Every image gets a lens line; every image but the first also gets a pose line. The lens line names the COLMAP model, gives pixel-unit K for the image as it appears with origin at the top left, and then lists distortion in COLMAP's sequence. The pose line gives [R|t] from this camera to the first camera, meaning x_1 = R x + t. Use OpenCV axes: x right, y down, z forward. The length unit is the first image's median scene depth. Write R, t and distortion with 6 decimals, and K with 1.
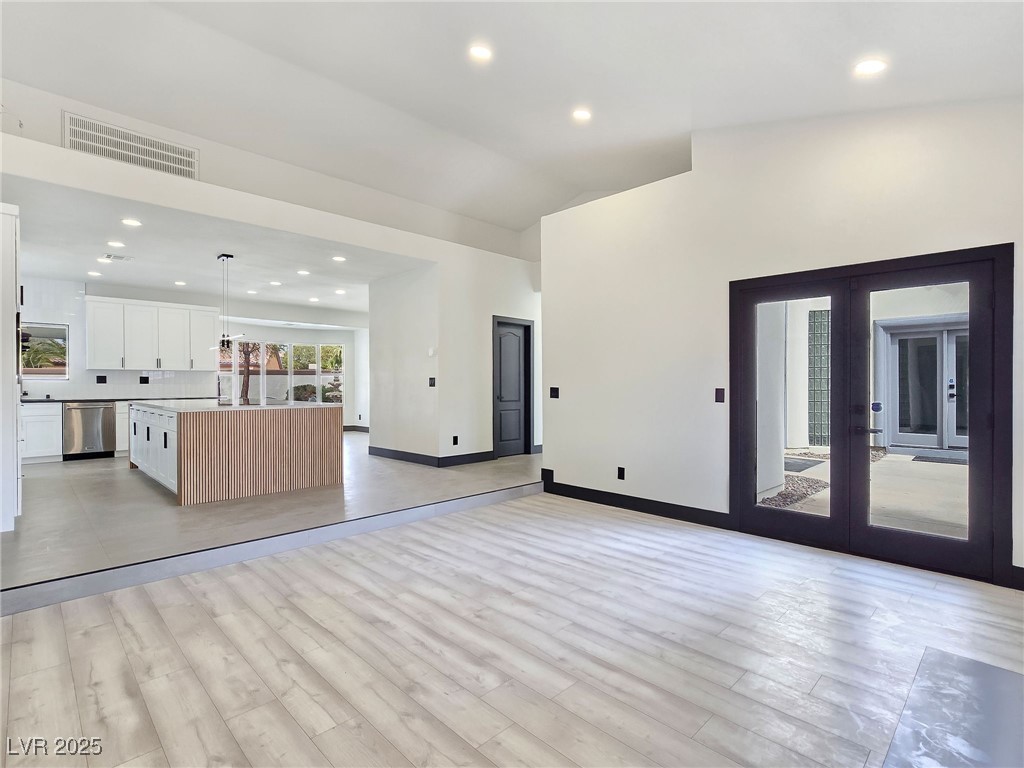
lens RADIAL K [[492.3, 0, 498.4], [0, 492.3, 381.5], [0, 0, 1]] dist [-0.003240, -0.000716]
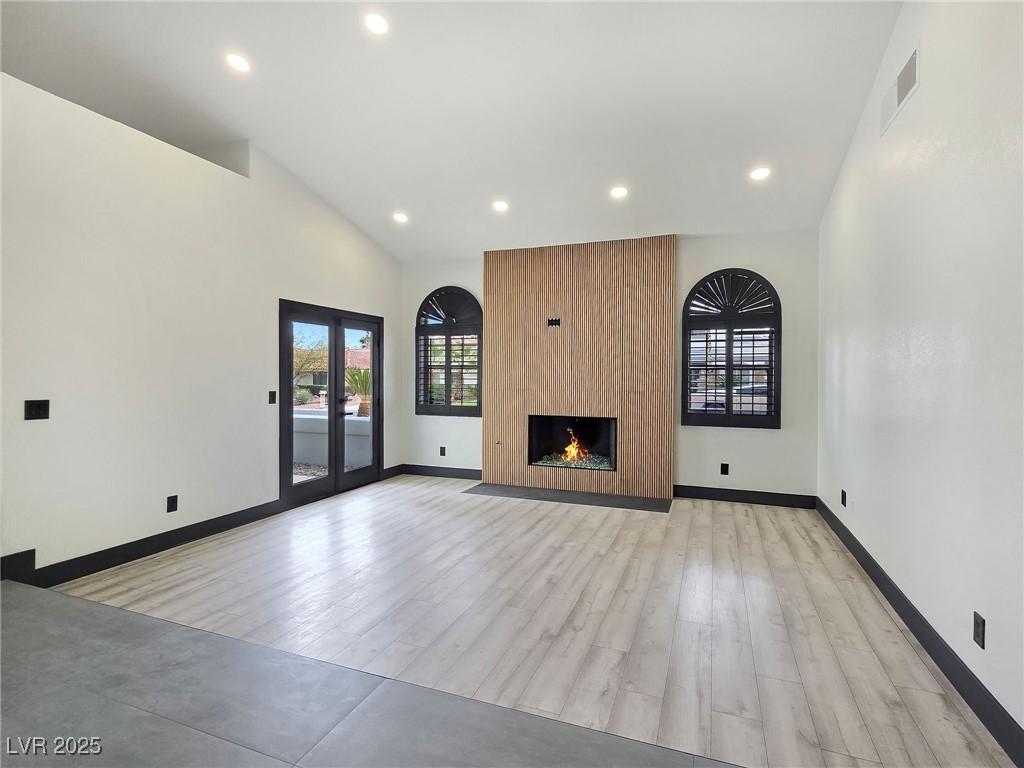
lens RADIAL K [[528.6, 0, 512.0], [0, 528.6, 384.0], [0, 0, 1]] dist [0.001258, -0.000211]
pose [[-0.425507, -0.018236, 0.904771, -1.369789], [-0.006696, 0.999833, 0.017003, -0.040899], [-0.904930, 0.001176, -0.425558, 1.608337]]
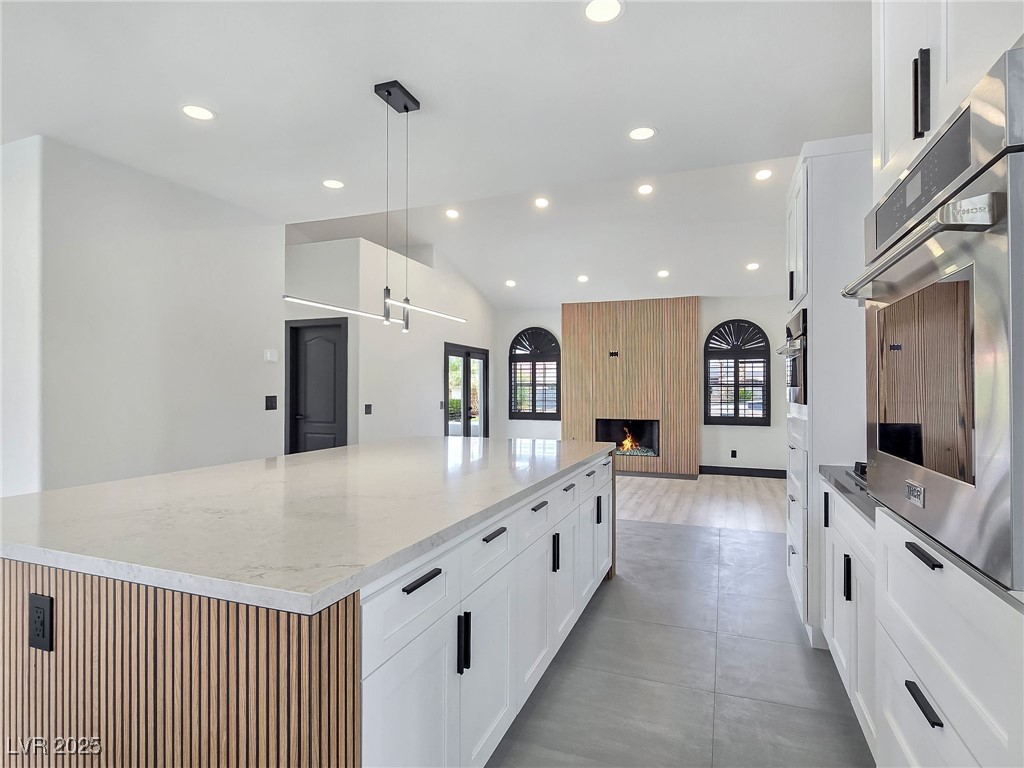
lens RADIAL K [[586.9, 0, 494.5], [0, 586.9, 383.1], [0, 0, 1]] dist [0.001252, -0.000126]
pose [[-0.414135, 0.007238, 0.910187, -2.399624], [-0.006431, 0.999920, -0.010878, -0.045052], [-0.910193, -0.010359, -0.414056, 2.668054]]
